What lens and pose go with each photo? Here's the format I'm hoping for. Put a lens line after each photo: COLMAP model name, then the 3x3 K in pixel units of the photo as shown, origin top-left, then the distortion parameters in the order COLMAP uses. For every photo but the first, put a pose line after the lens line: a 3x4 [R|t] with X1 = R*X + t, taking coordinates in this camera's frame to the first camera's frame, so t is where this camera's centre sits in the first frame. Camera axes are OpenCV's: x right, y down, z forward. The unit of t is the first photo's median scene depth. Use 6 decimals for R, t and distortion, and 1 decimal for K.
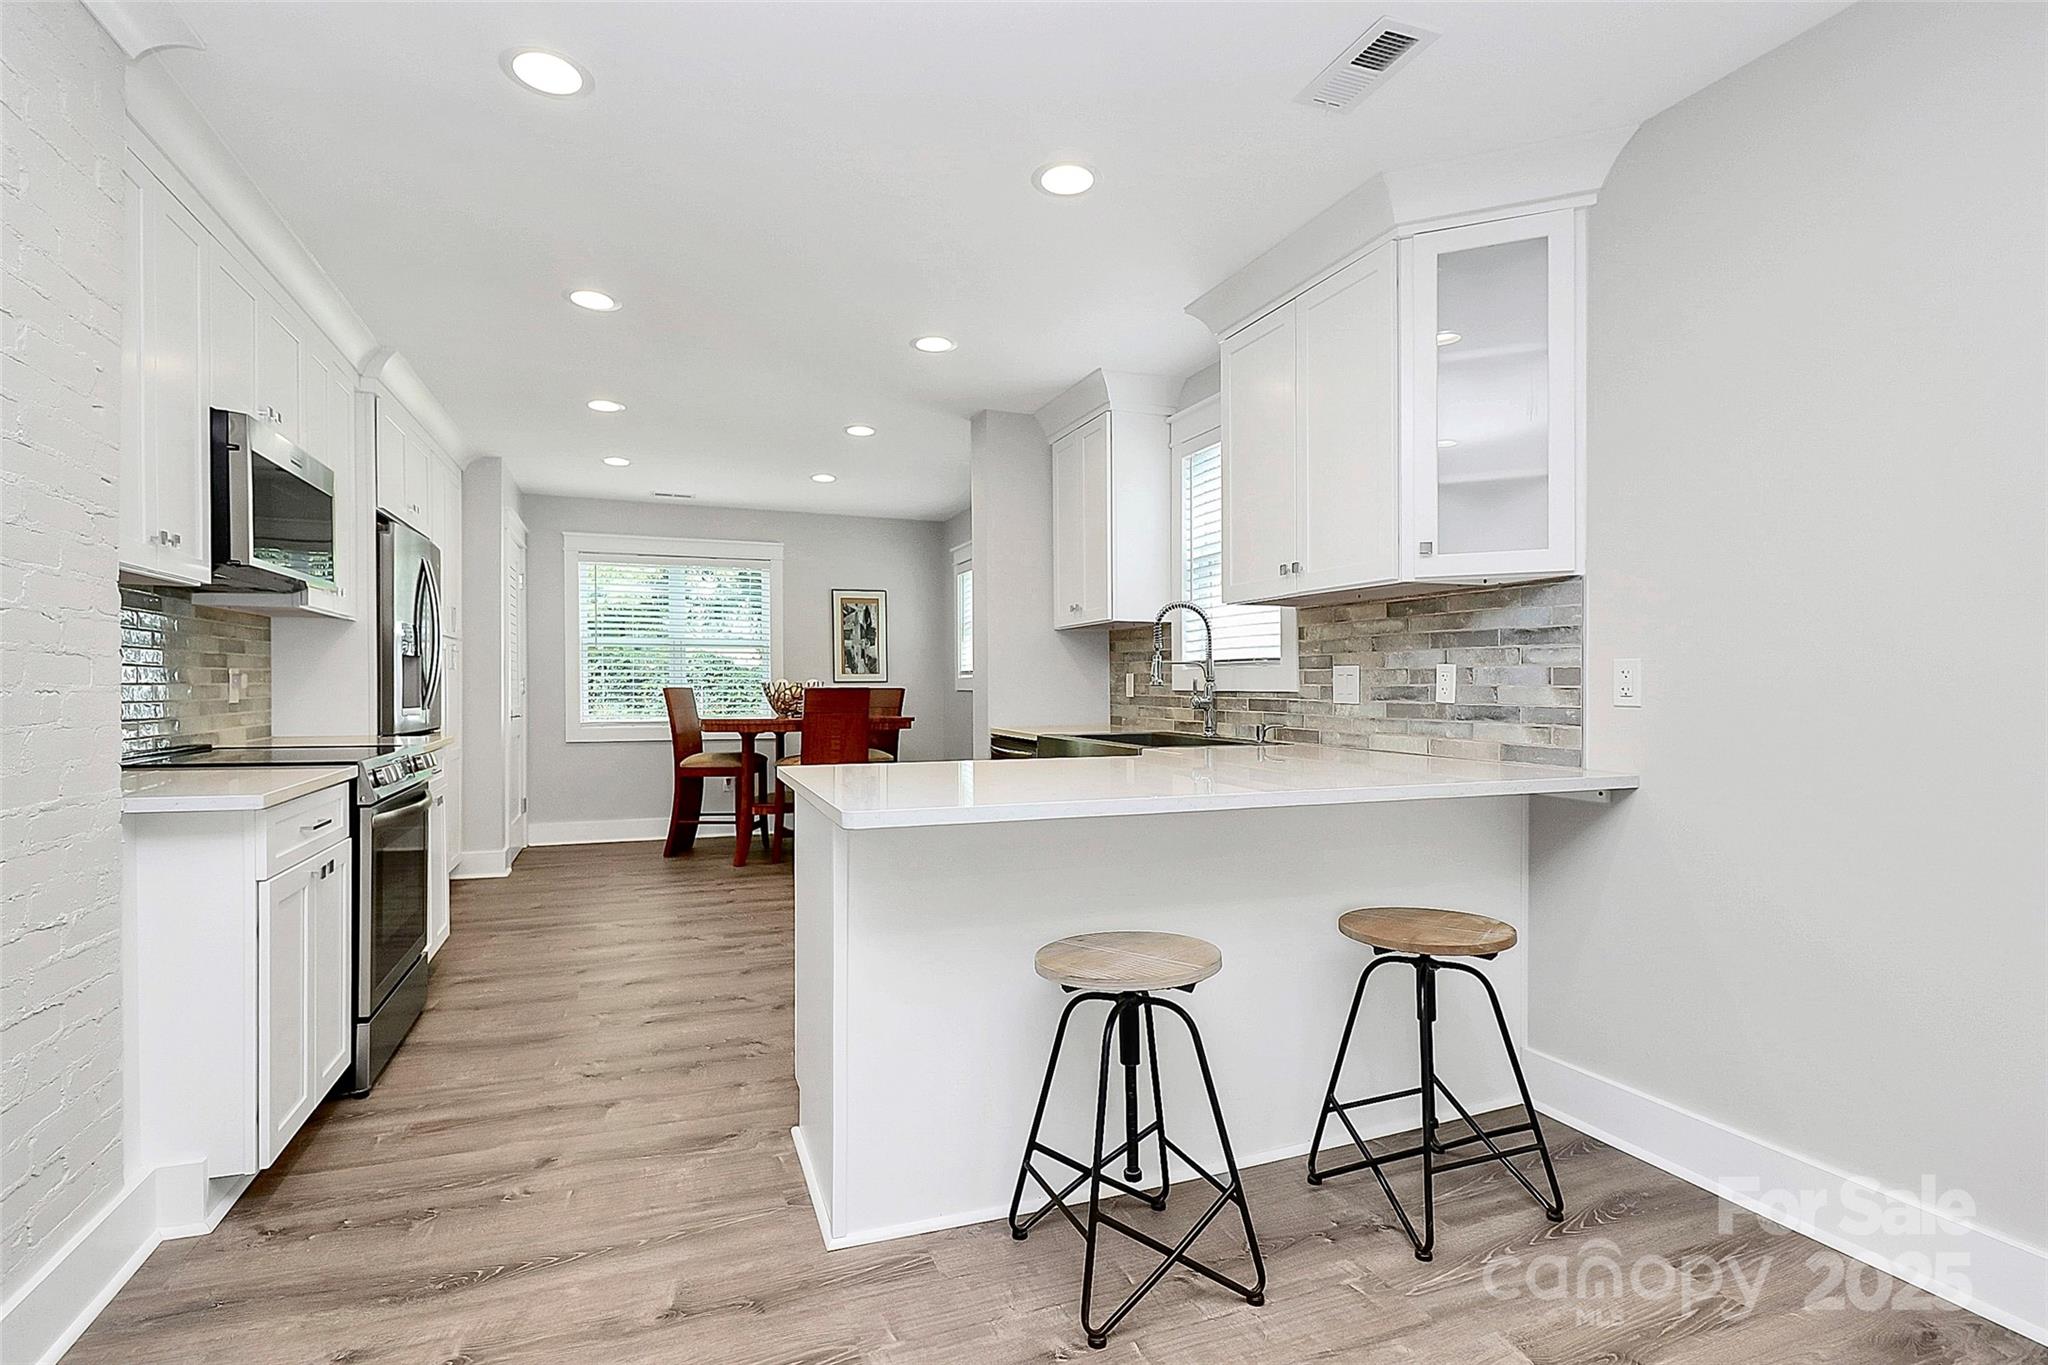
lens RADIAL K [[966.5, 0, 1014.5], [0, 966.5, 690.6], [0, 0, 1]] dist [-0.002141, -0.000235]
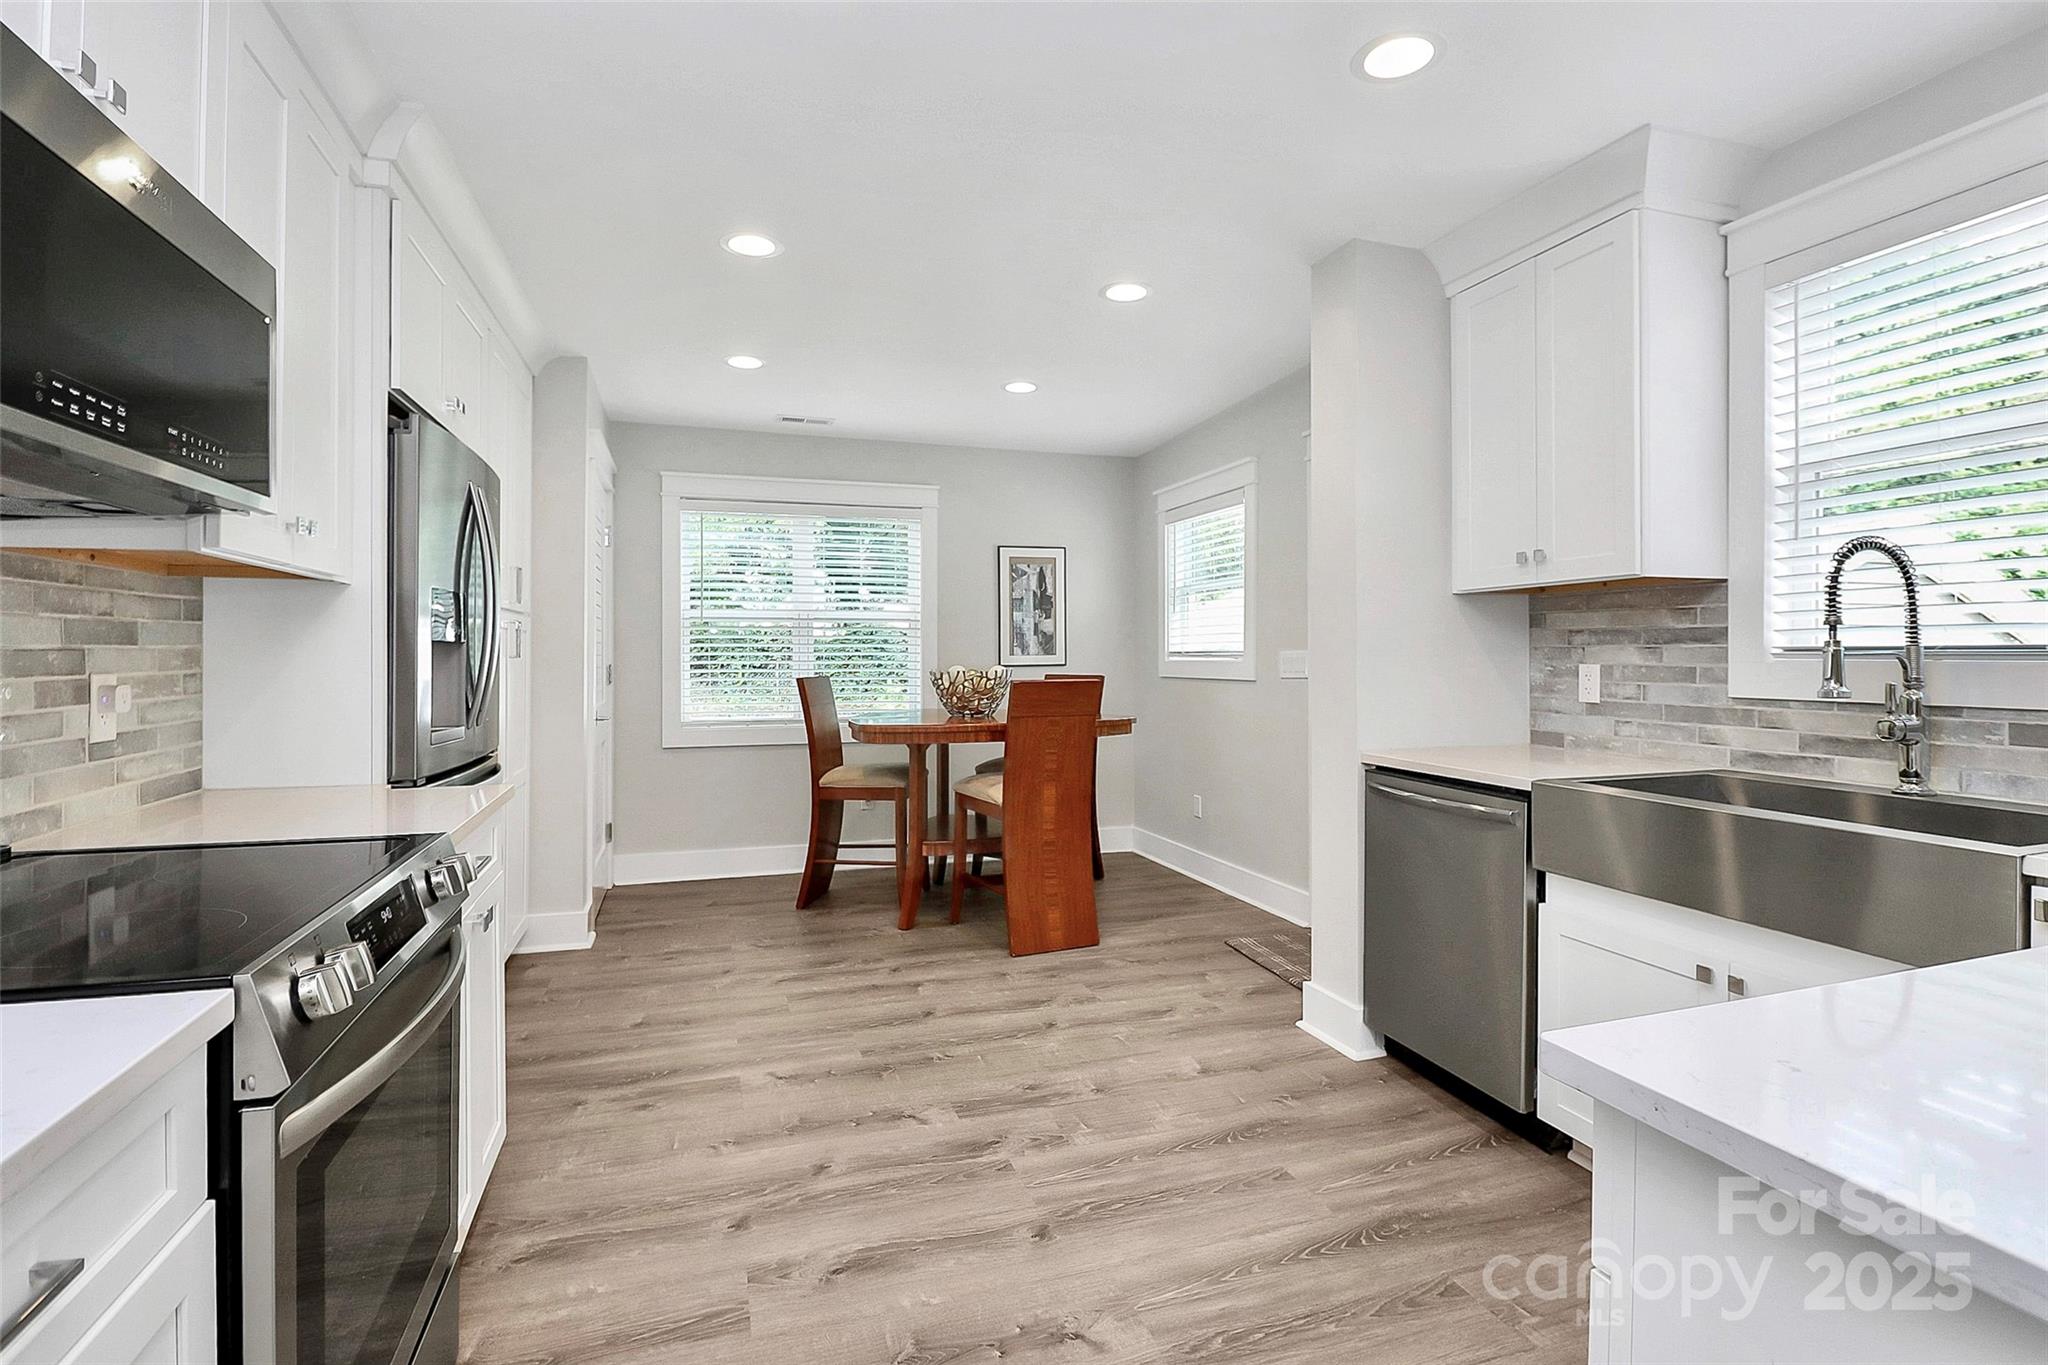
lens RADIAL K [[967.0, 0, 1018.7], [0, 967.0, 649.3], [0, 0, 1]] dist [-0.000566, -0.013284]
pose [[0.998557, -0.002809, -0.053626, -0.263680], [0.002173, 0.999927, -0.011913, -0.026294], [0.053655, 0.011779, 0.998490, 0.464220]]
